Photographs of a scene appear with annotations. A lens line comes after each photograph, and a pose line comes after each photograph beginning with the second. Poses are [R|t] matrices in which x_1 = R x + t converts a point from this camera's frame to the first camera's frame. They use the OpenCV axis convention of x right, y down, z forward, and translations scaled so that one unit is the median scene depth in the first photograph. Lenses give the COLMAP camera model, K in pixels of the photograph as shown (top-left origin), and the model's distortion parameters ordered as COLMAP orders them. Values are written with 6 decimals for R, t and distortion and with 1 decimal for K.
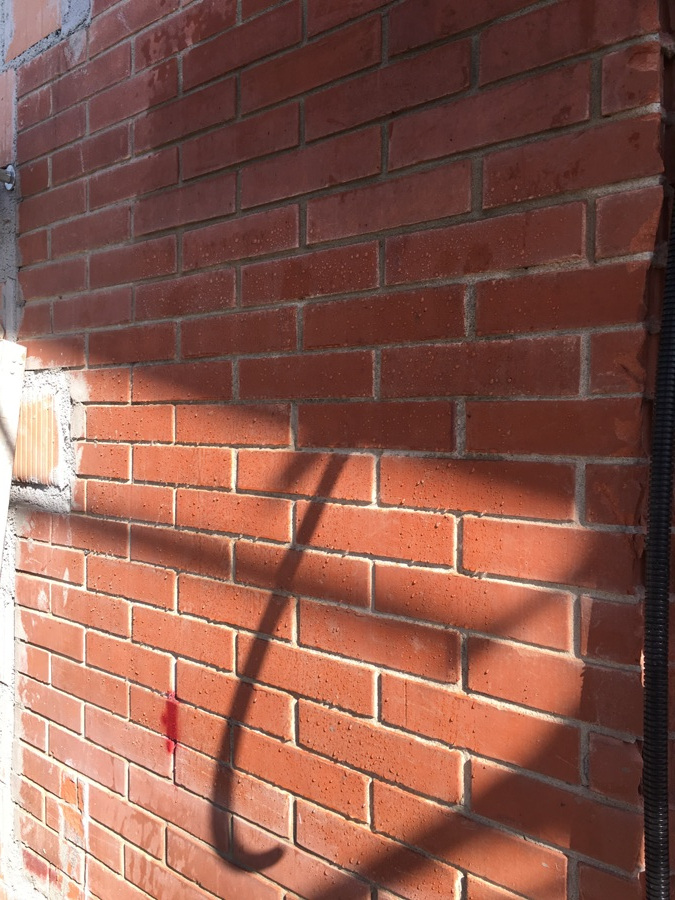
lens RADIAL K [[764.2, 0, 336.3], [0, 764.2, 436.3], [0, 0, 1]] dist [0.082513, -0.118236]
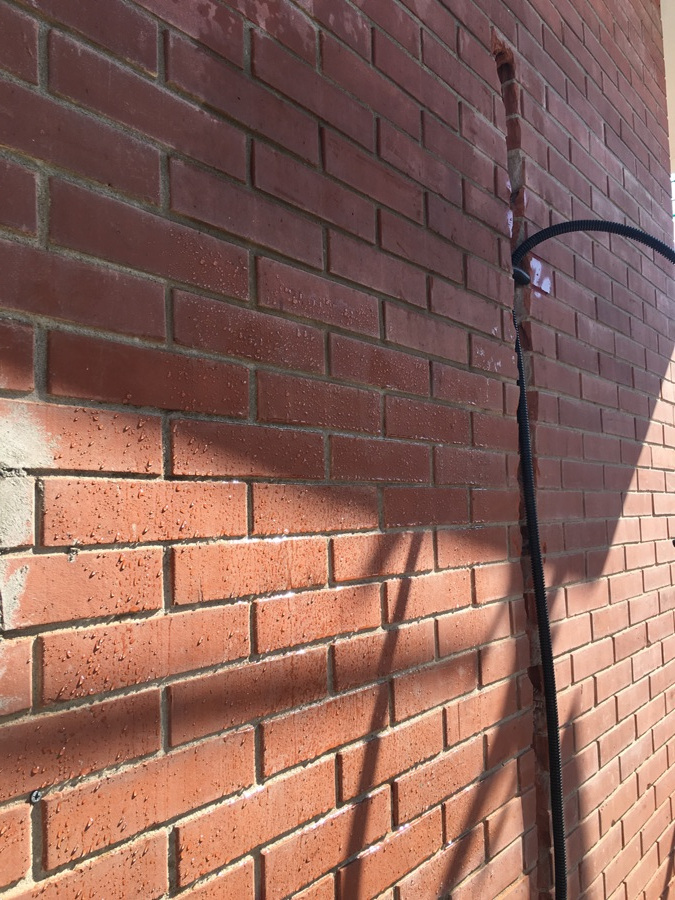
lens RADIAL K [[764.2, 0, 336.3], [0, 764.2, 436.3], [0, 0, 1]] dist [0.082513, -0.118236]
pose [[-0.065925, 0.084256, 0.994261, -1.015820], [0.028734, 0.996176, -0.082513, -0.025162], [-0.997411, 0.023129, -0.068093, 1.062066]]
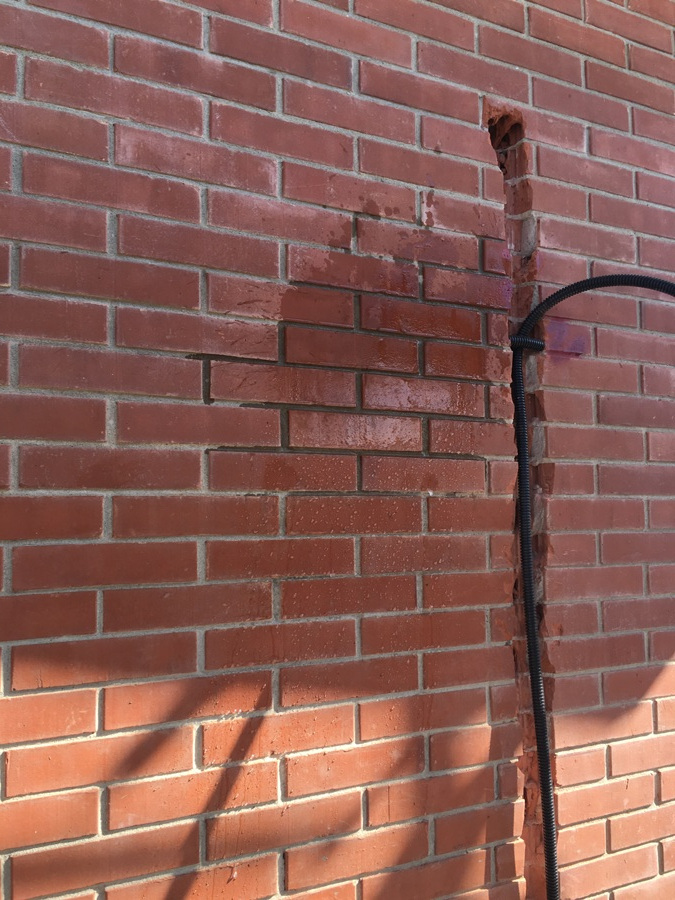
lens RADIAL K [[764.2, 0, 336.3], [0, 764.2, 436.3], [0, 0, 1]] dist [0.082513, -0.118236]
pose [[0.379339, 0.070085, 0.922600, -1.028081], [0.016367, 0.996463, -0.082425, -0.153526], [-0.925113, 0.046367, 0.376850, 0.447915]]
